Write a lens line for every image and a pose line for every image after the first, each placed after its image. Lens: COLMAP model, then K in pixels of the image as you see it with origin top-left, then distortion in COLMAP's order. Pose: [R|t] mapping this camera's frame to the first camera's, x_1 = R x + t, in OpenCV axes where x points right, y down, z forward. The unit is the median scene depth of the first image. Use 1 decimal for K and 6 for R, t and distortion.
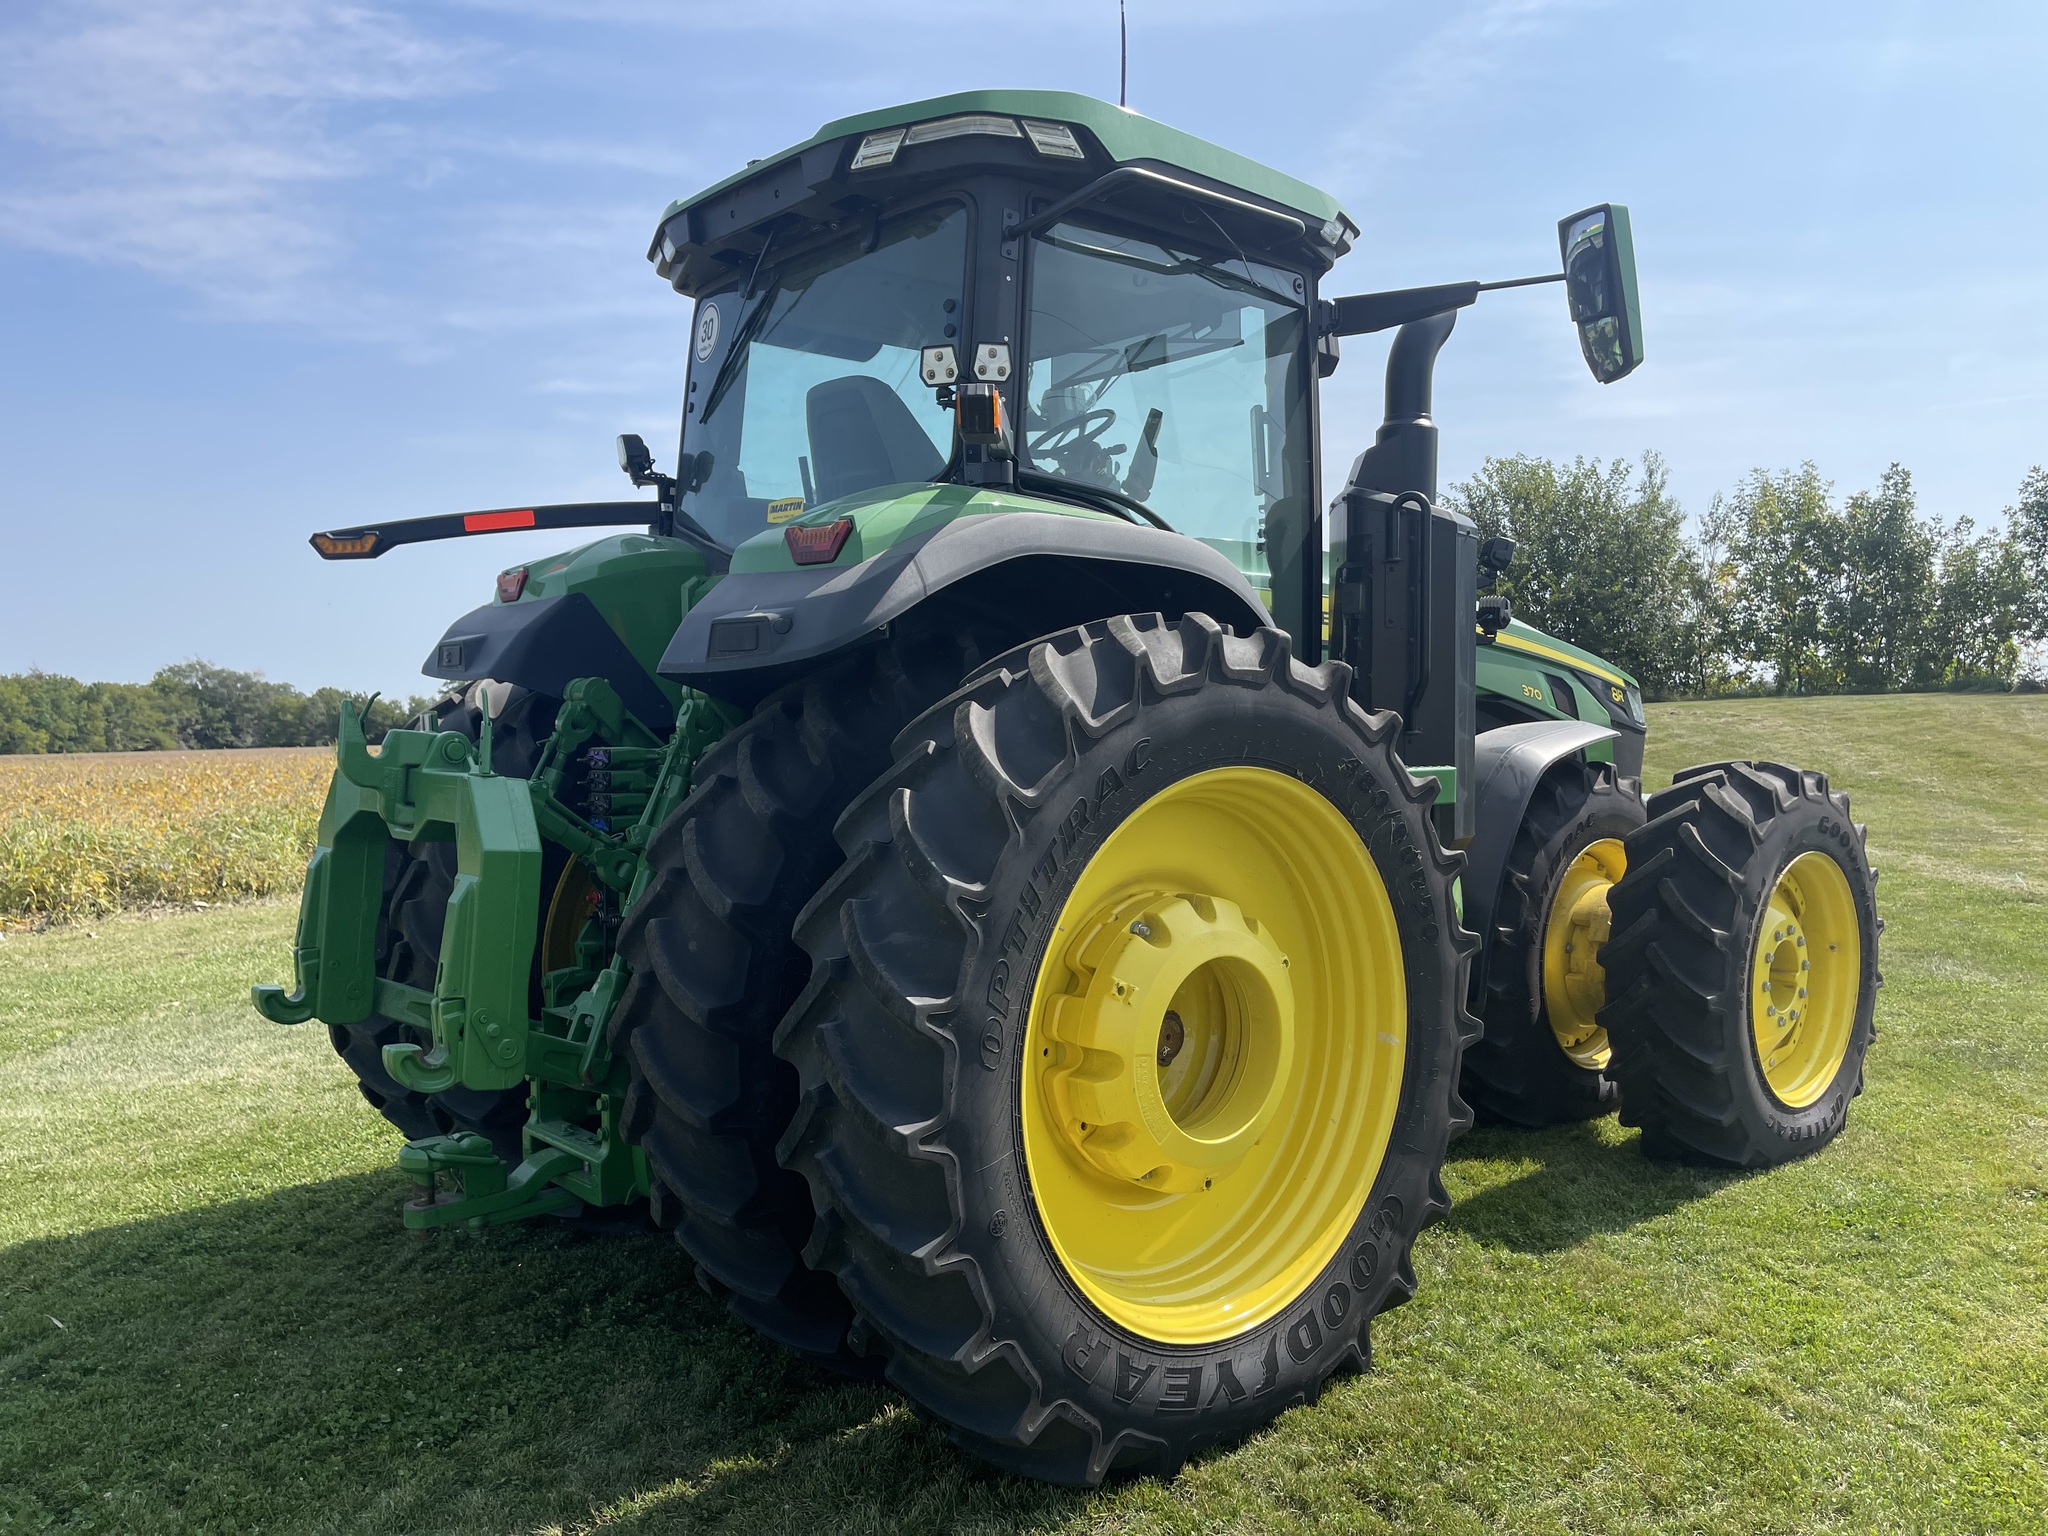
lens RADIAL K [[1548.1, 0, 1038.8], [0, 1548.1, 763.2], [0, 0, 1]] dist [0.082462, -0.135222]
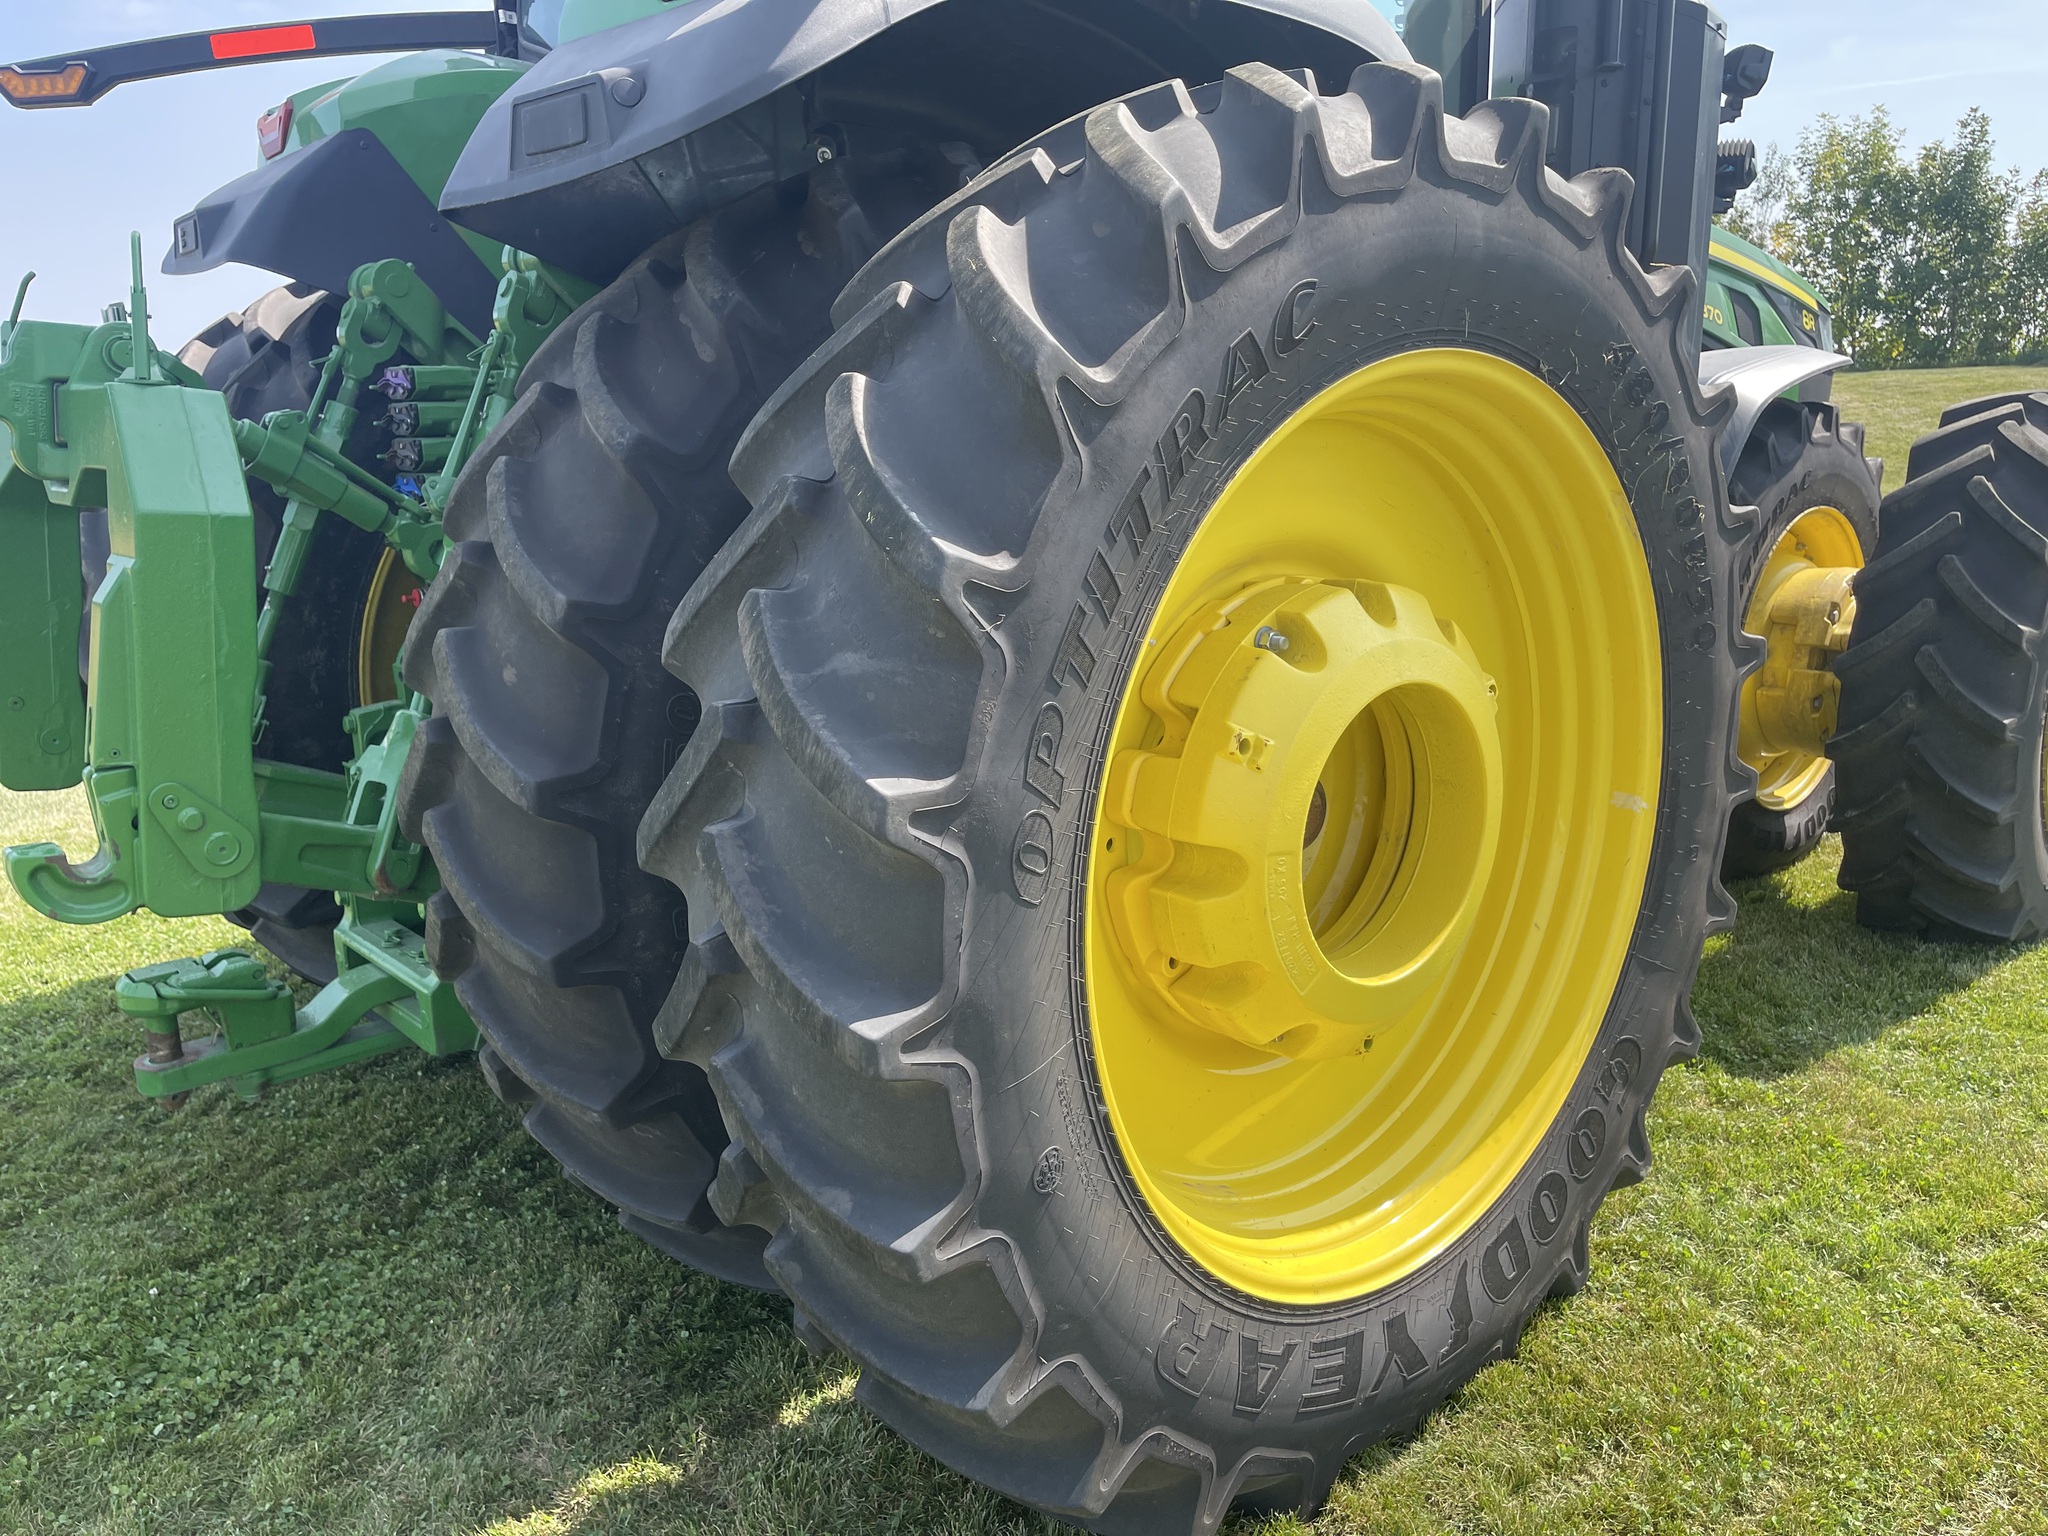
lens RADIAL K [[1519.4, 0, 1021.4], [0, 1519.4, 787.3], [0, 0, 1]] dist [0.070831, -0.086962]
pose [[0.999941, -0.010544, -0.002572, -0.027064], [0.010847, 0.979045, 0.203353, 0.041921], [0.000374, -0.203369, 0.979102, 0.409707]]
